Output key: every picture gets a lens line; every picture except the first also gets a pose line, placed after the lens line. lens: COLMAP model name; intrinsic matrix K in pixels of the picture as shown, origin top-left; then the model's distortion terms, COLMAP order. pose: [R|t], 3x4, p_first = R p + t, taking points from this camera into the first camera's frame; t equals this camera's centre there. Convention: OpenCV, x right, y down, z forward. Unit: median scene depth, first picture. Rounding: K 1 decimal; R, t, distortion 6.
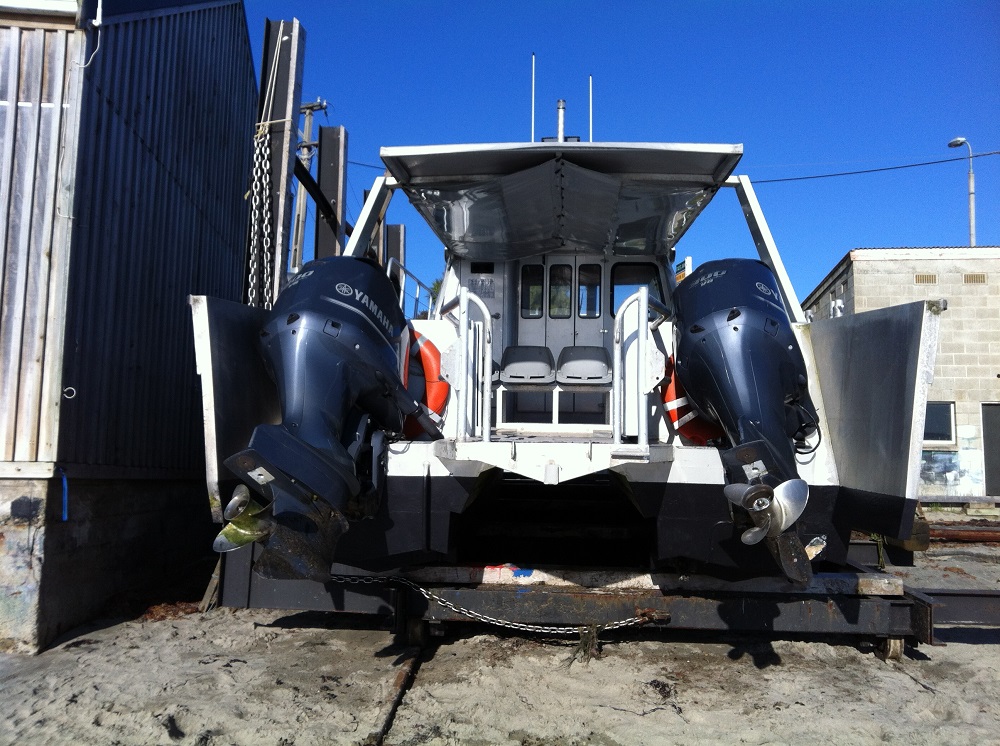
lens RADIAL K [[929.5, 0, 500.0], [0, 929.5, 373.0], [0, 0, 1]] dist [0.081982, -0.176391]
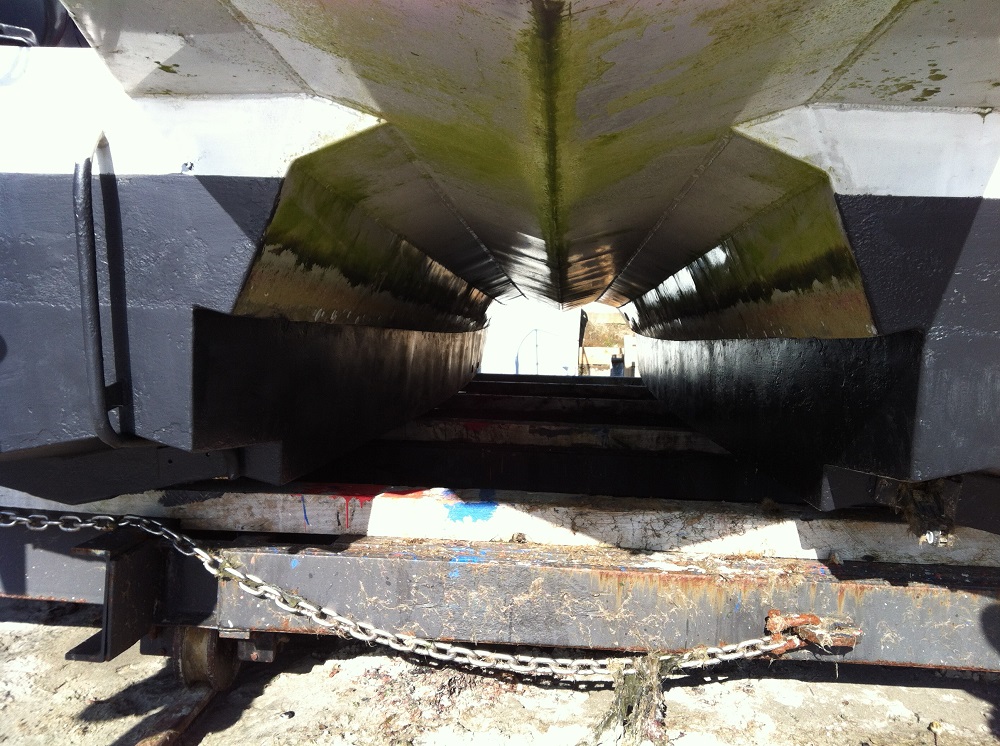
lens RADIAL K [[929.5, 0, 500.0], [0, 929.5, 373.0], [0, 0, 1]] dist [0.081982, -0.176391]
pose [[0.999817, 0.018695, -0.004040, 0.038515], [-0.018339, 0.997002, 0.075169, 0.128800], [0.005433, -0.075081, 0.997163, 0.626116]]
